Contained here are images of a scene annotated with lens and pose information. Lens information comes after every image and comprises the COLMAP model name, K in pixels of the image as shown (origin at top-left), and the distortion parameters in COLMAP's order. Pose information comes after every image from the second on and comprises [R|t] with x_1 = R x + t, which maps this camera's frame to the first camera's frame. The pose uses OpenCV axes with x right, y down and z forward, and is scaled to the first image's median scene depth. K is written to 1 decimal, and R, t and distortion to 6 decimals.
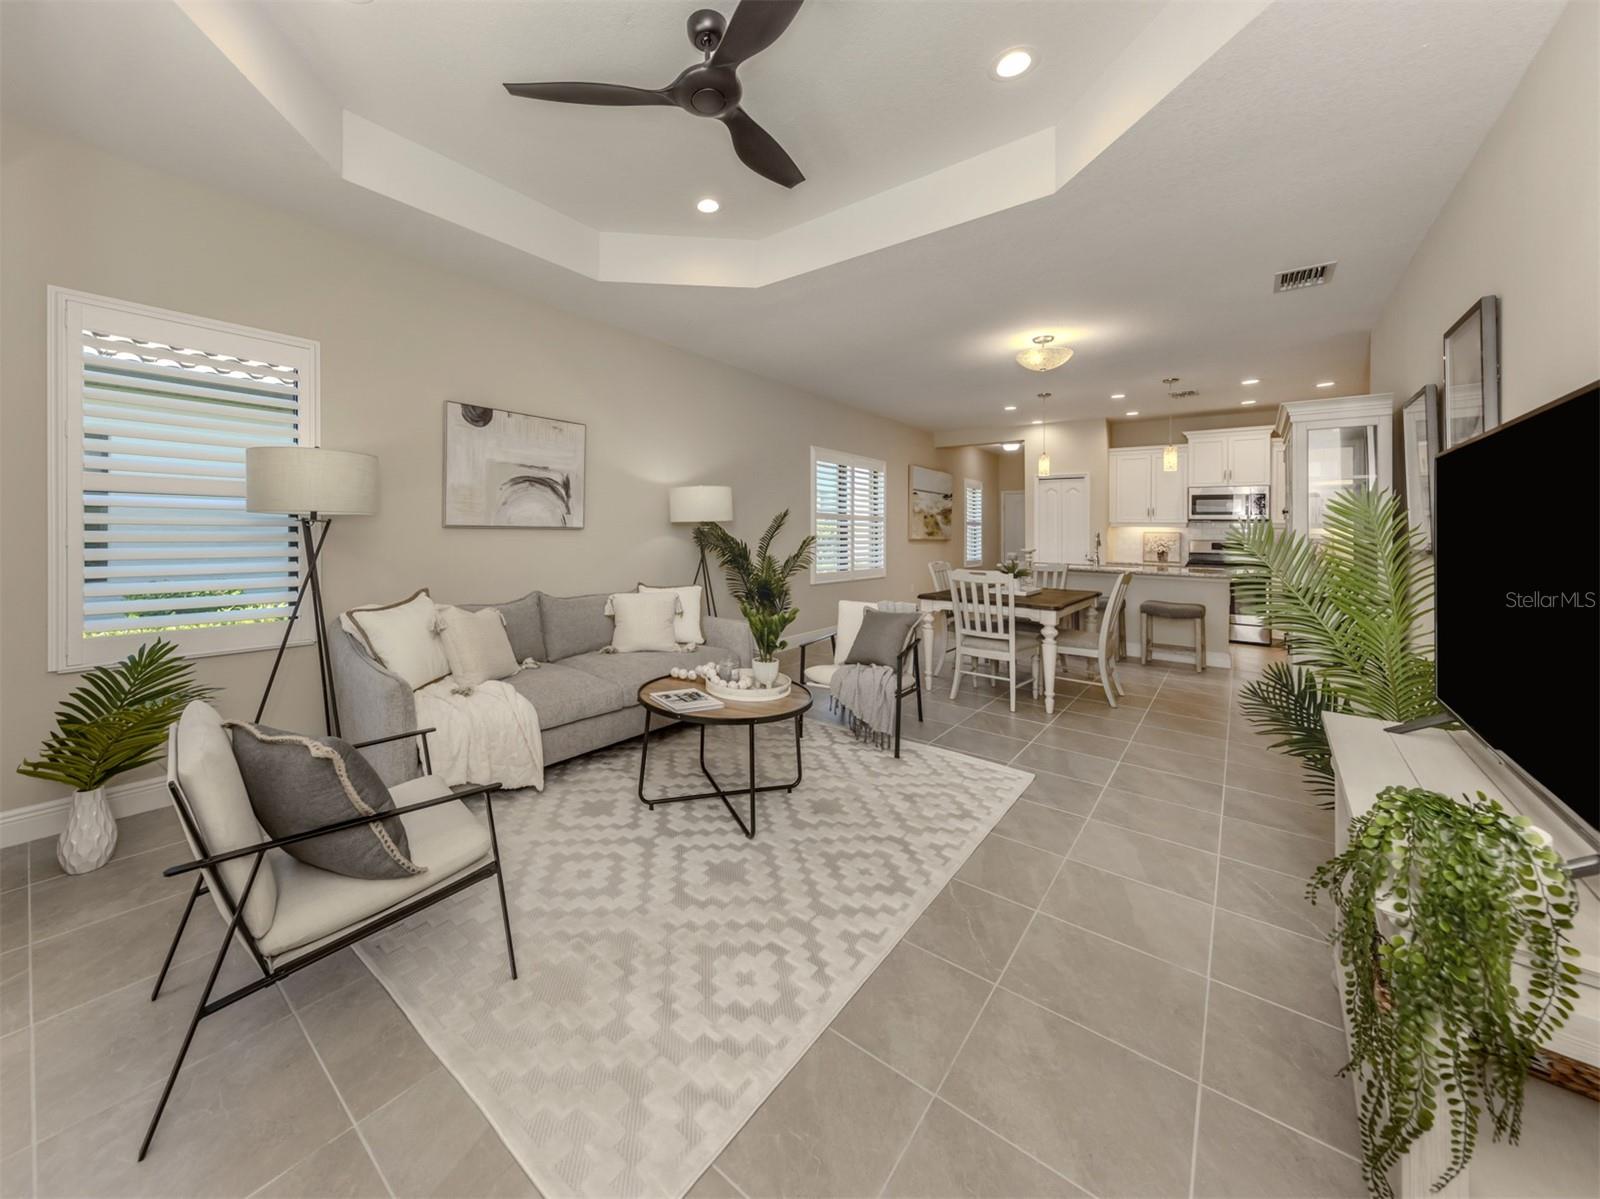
lens RADIAL K [[582.6, 0, 800.0], [0, 582.6, 599.5], [0, 0, 1]] dist [-0.000005, -0.000001]
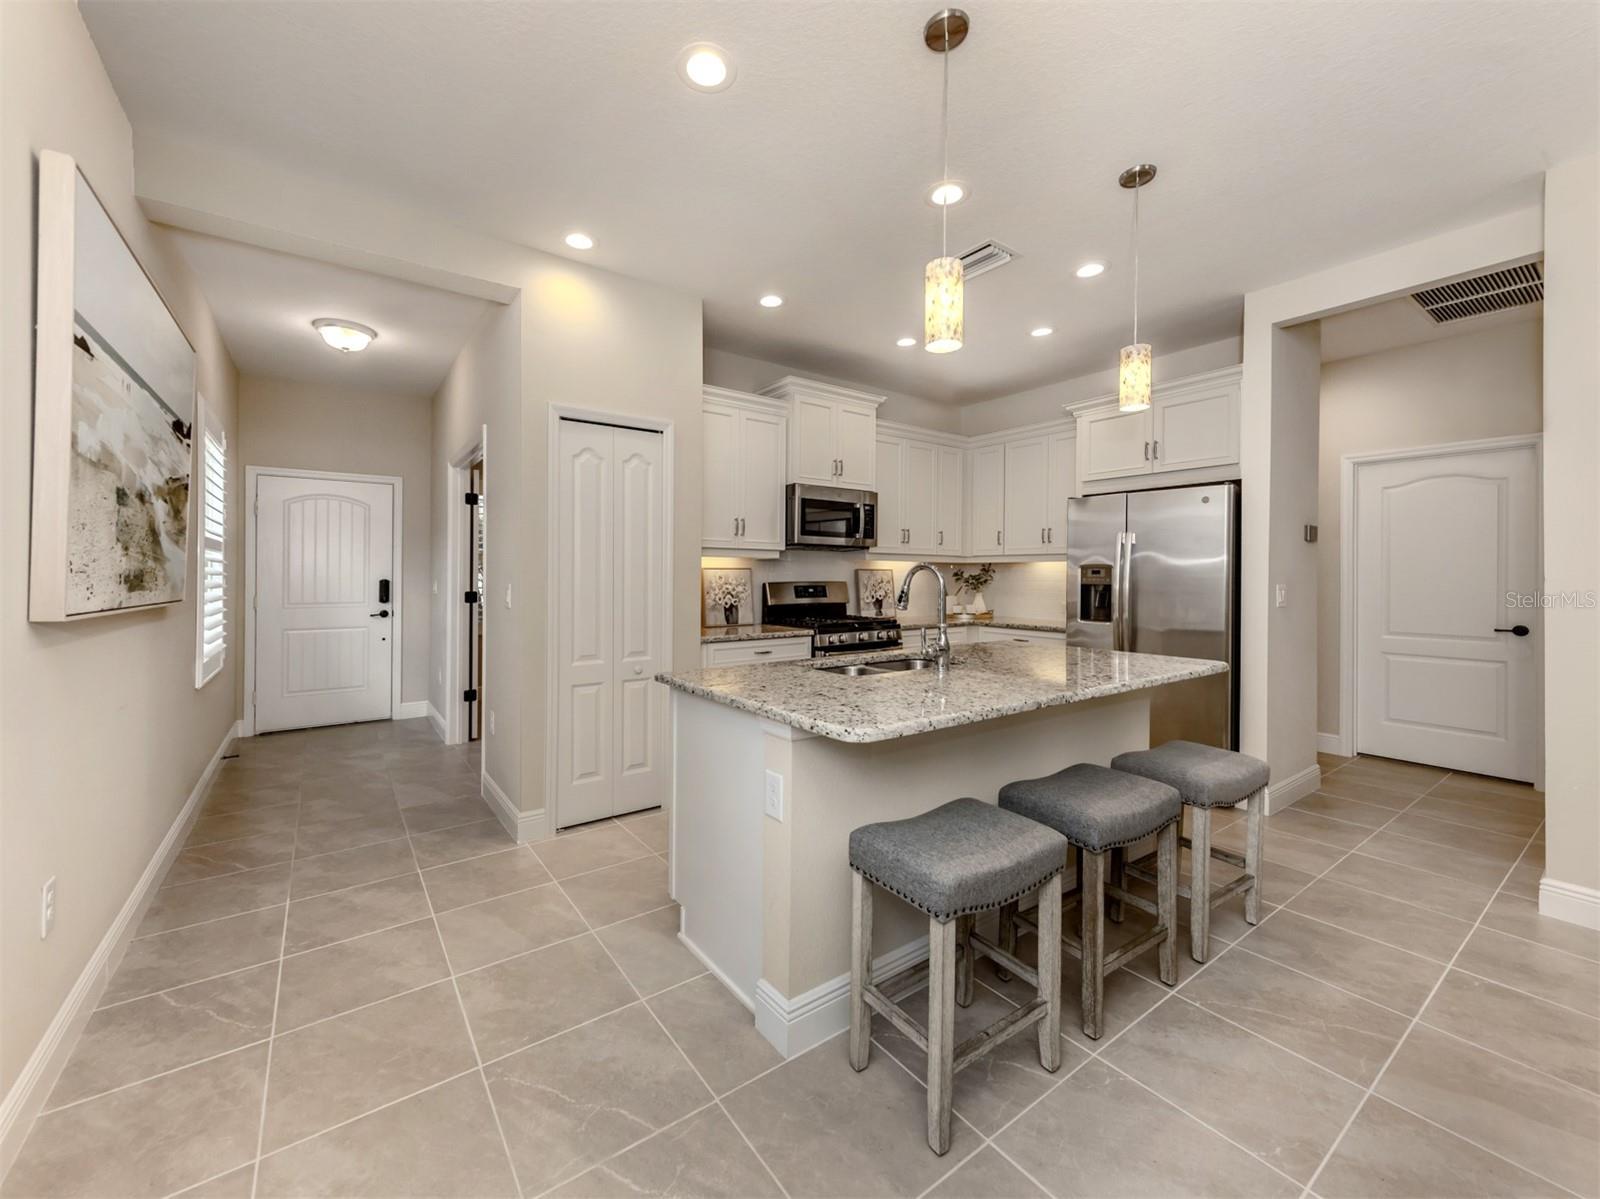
lens RADIAL K [[637.0, 0, 800.1], [0, 637.0, 573.6], [0, 0, 1]] dist [0.000150, 0.000016]
pose [[0.279720, -0.010109, 0.960028, 0.077514], [0.112260, 0.993430, -0.022248, -0.090065], [-0.953496, 0.113996, 0.279018, 0.764329]]
